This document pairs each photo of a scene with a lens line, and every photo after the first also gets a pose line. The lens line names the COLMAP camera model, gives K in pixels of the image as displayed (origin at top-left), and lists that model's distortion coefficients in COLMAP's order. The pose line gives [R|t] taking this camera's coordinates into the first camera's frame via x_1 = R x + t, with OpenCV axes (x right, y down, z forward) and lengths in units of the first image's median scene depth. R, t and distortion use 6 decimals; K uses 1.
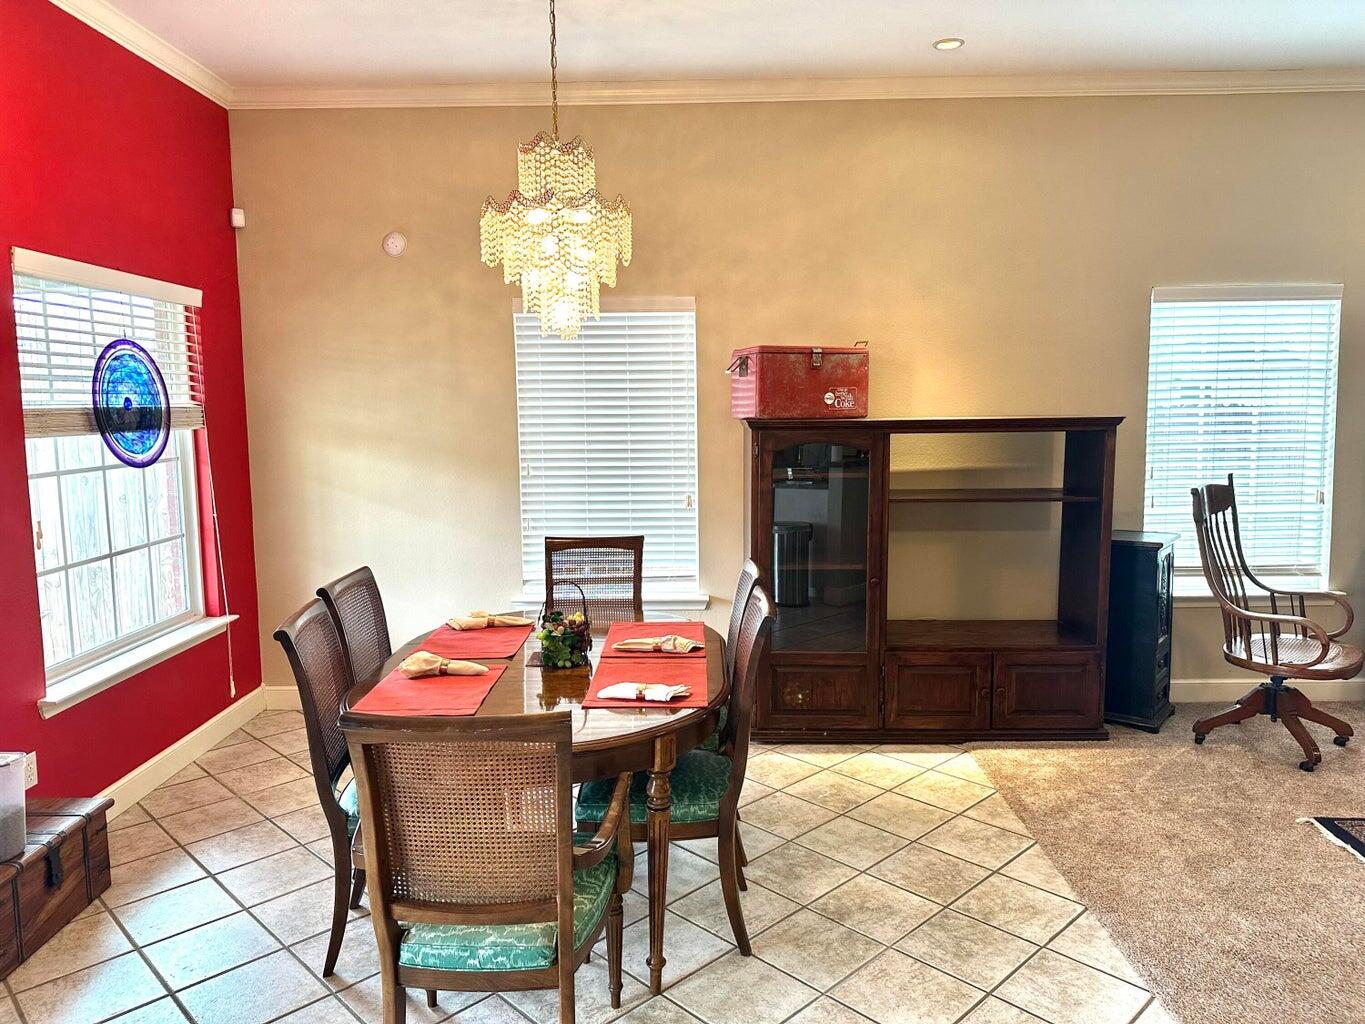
lens RADIAL K [[949.8, 0, 682.5], [0, 949.8, 512.0], [0, 0, 1]] dist [0.099031, -0.115707]
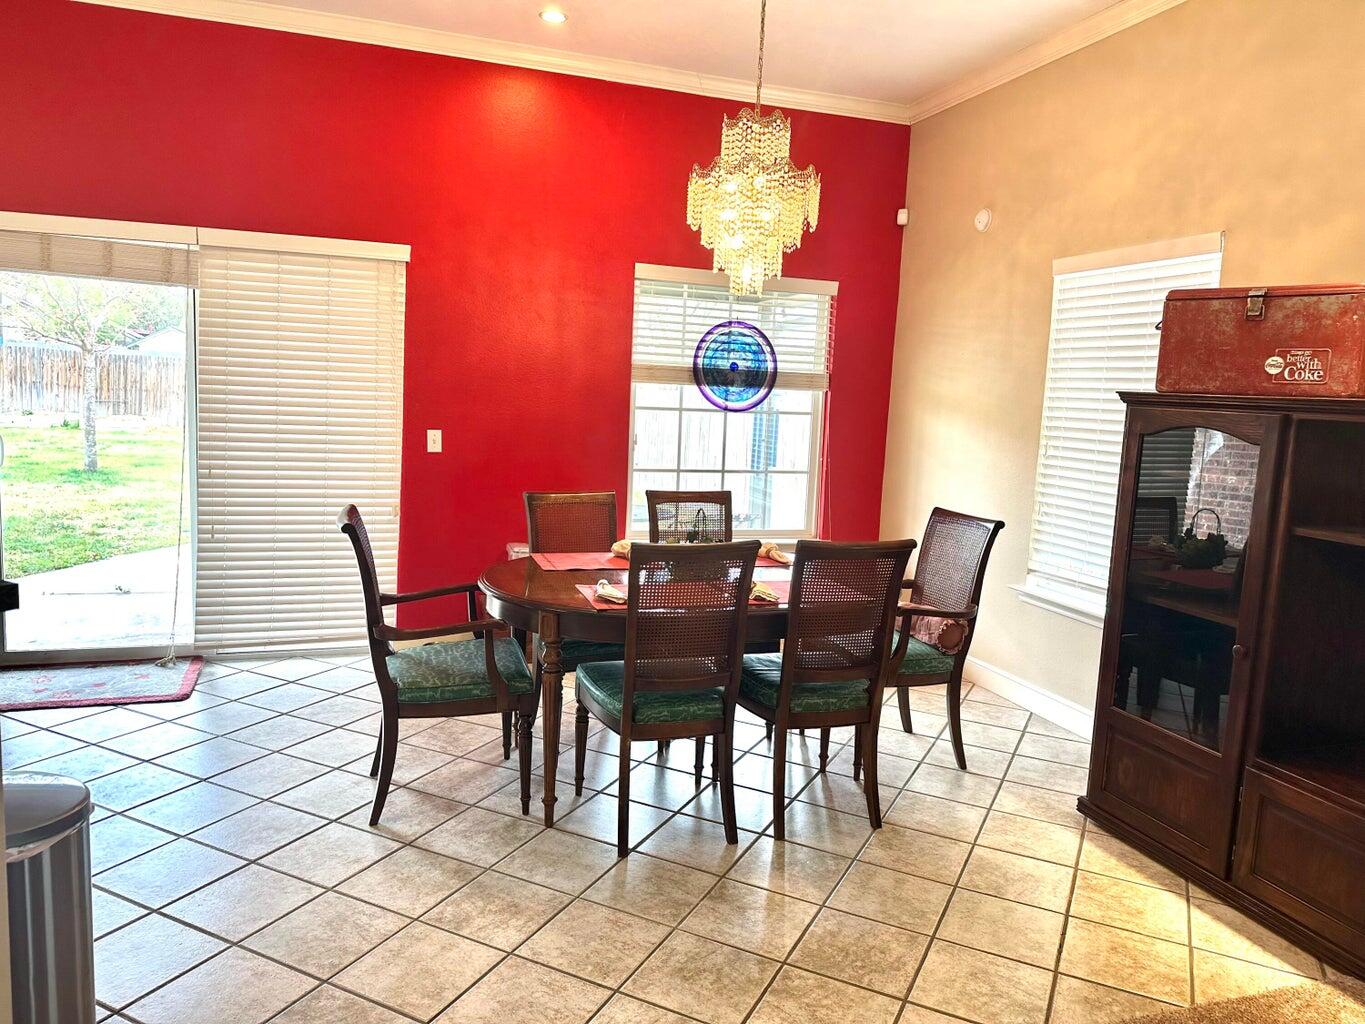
lens RADIAL K [[949.8, 0, 682.5], [0, 949.8, 512.0], [0, 0, 1]] dist [0.099031, -0.115707]
pose [[0.342116, 0.144724, -0.928446, 0.698652], [-0.155567, 0.983156, 0.095929, -0.023022], [0.926691, 0.111616, 0.358868, 0.431712]]
